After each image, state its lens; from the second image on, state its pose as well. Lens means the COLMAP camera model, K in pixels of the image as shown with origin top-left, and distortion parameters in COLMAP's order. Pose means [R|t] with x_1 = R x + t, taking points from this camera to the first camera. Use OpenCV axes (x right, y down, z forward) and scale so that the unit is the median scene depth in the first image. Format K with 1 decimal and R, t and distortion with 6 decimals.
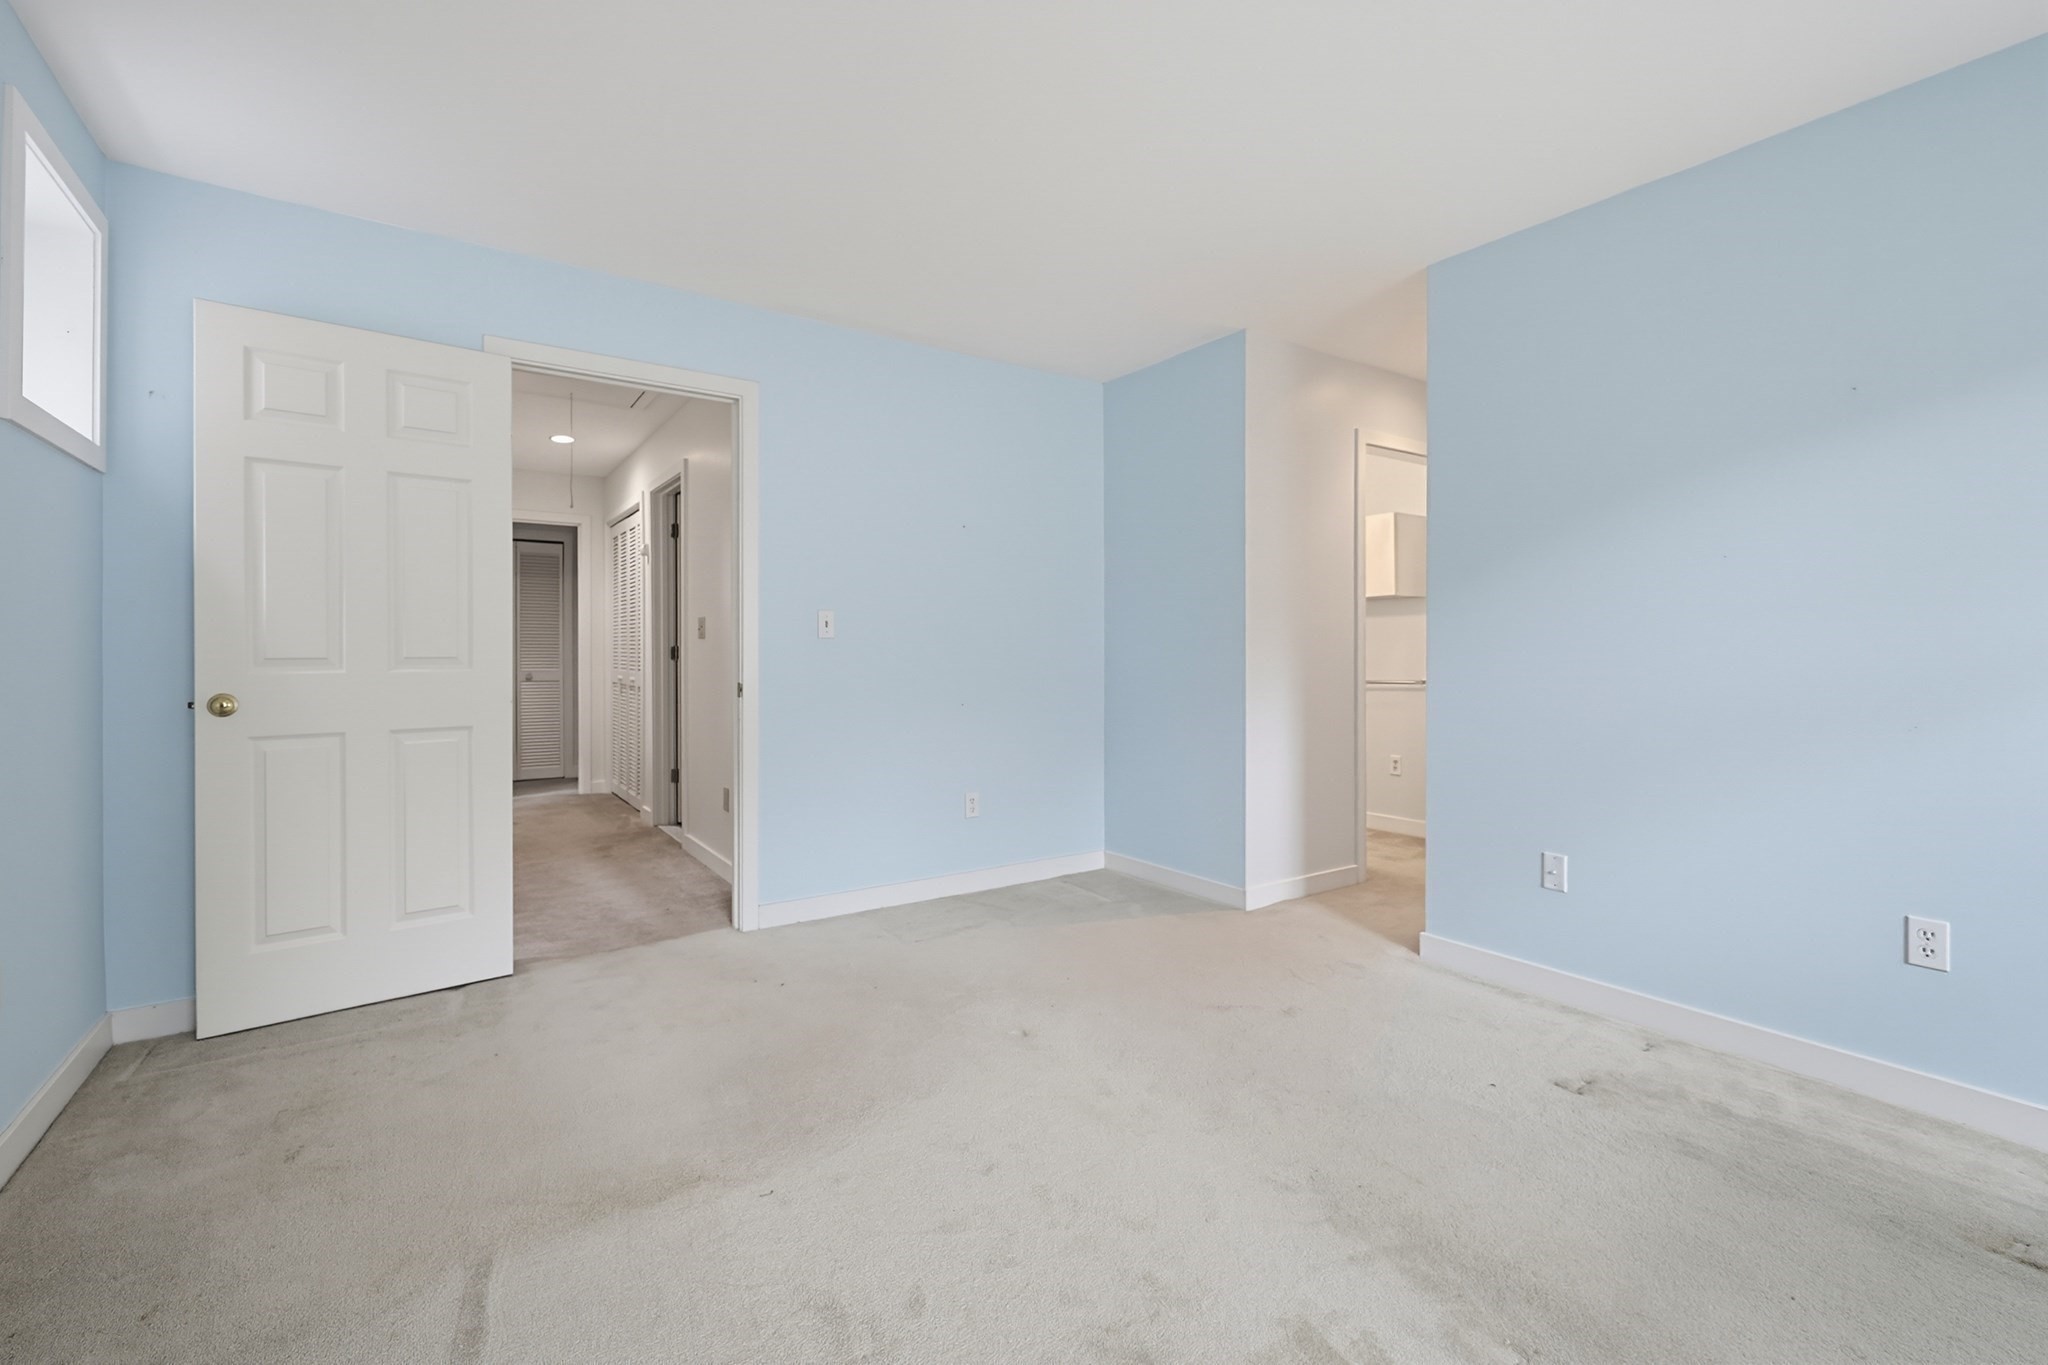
lens RADIAL K [[886.6, 0, 1030.2], [0, 886.6, 662.0], [0, 0, 1]] dist [-0.000161, 0.000044]
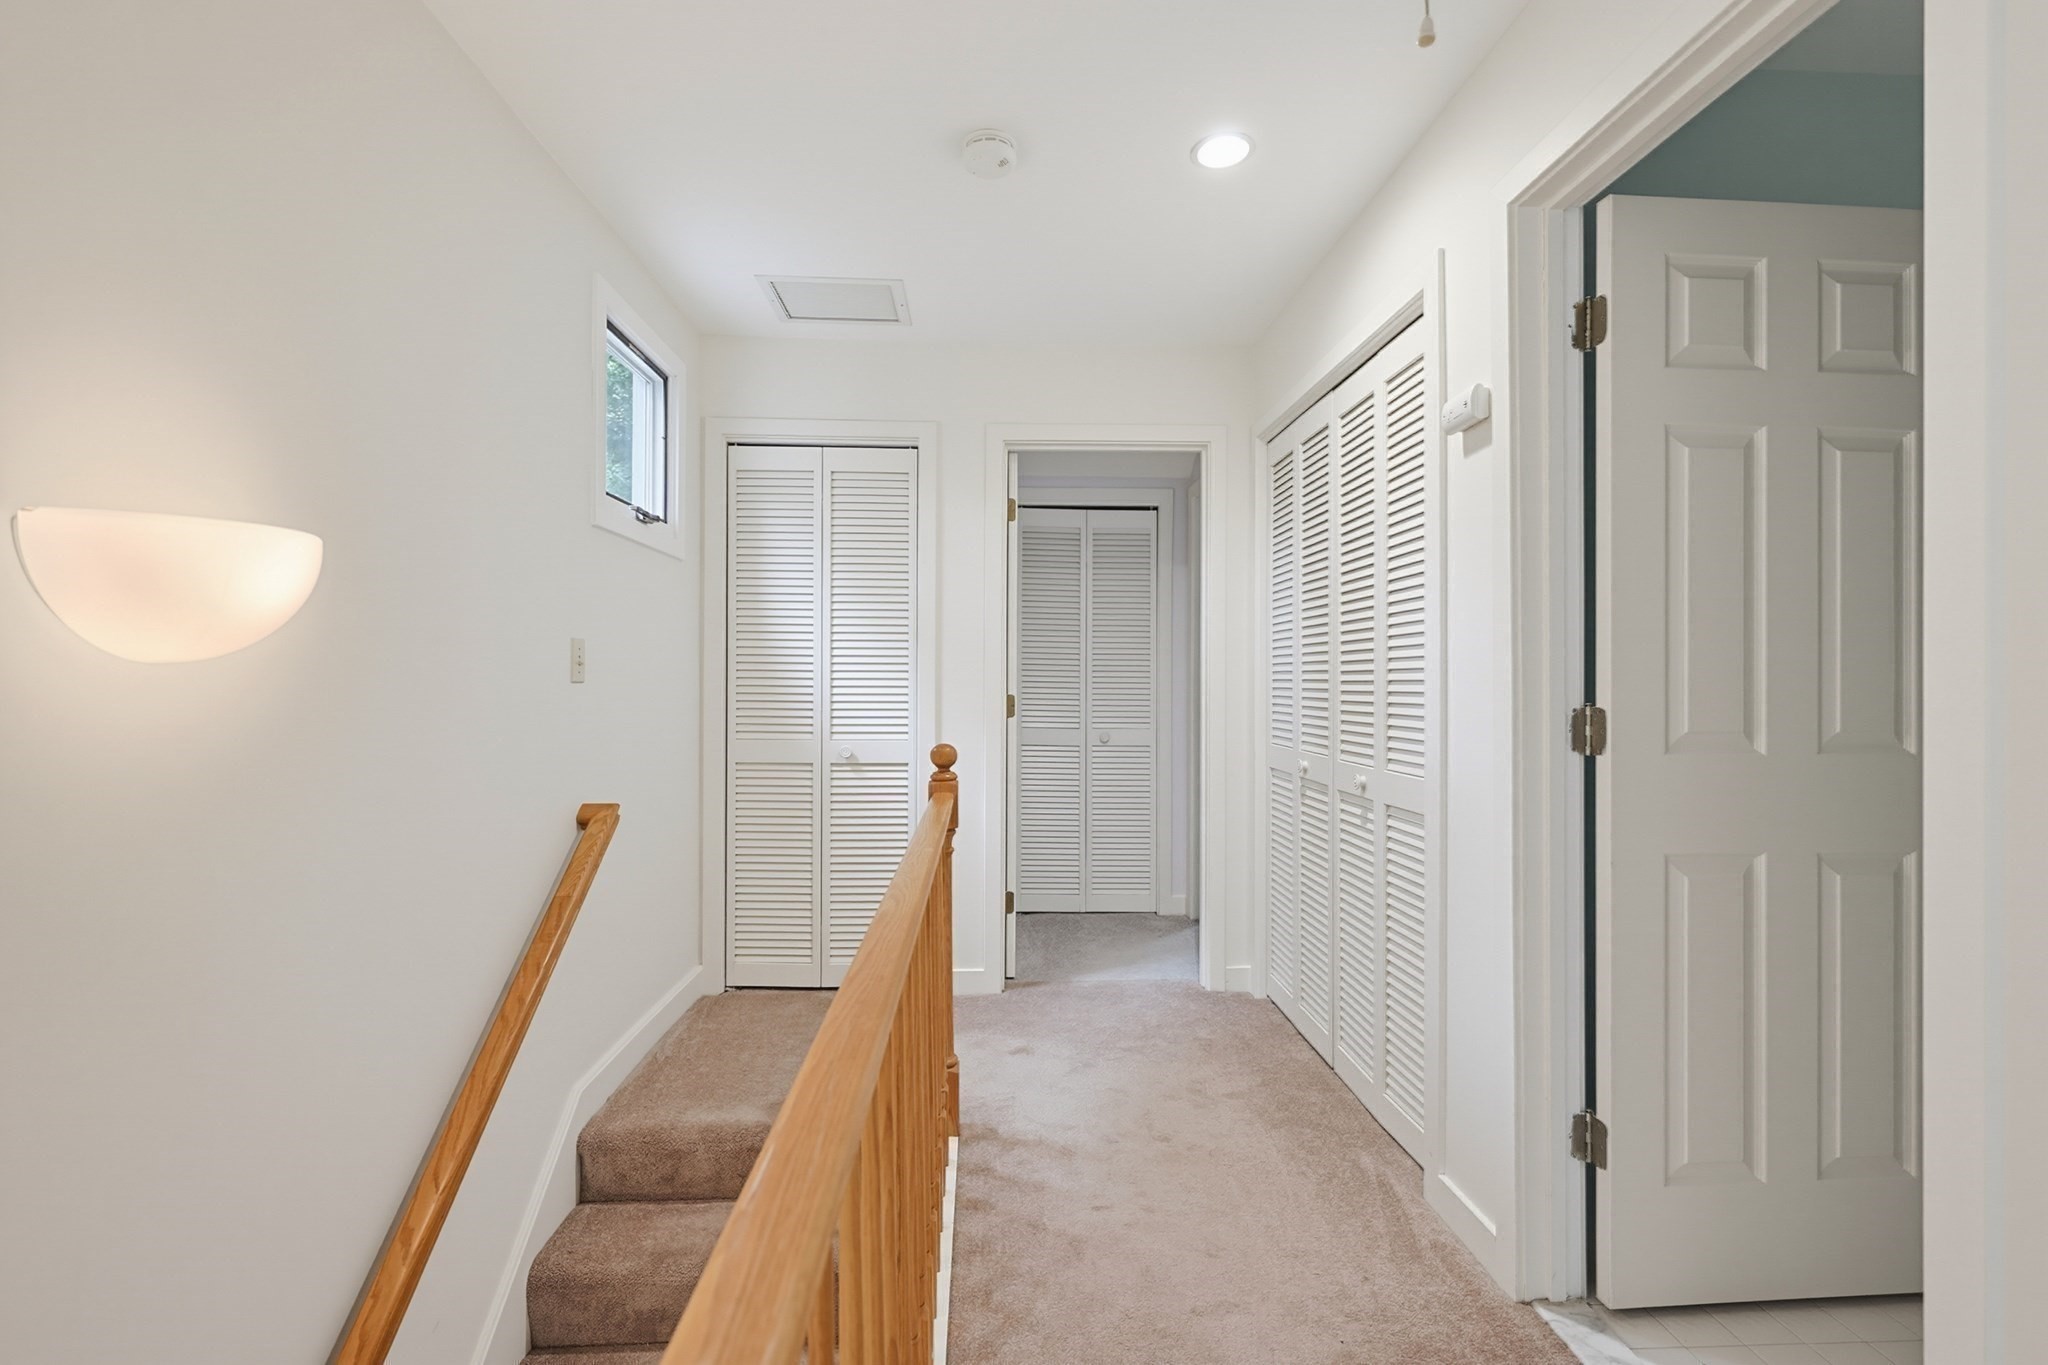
lens RADIAL K [[875.9, 0, 1024.0], [0, 875.9, 682.5], [0, 0, 1]] dist [0.000108, 0.000061]
pose [[0.843869, 0.000664, -0.536549, -0.355461], [-0.004008, 0.999979, -0.005066, -0.021029], [0.536534, 0.006426, 0.843854, 0.571498]]
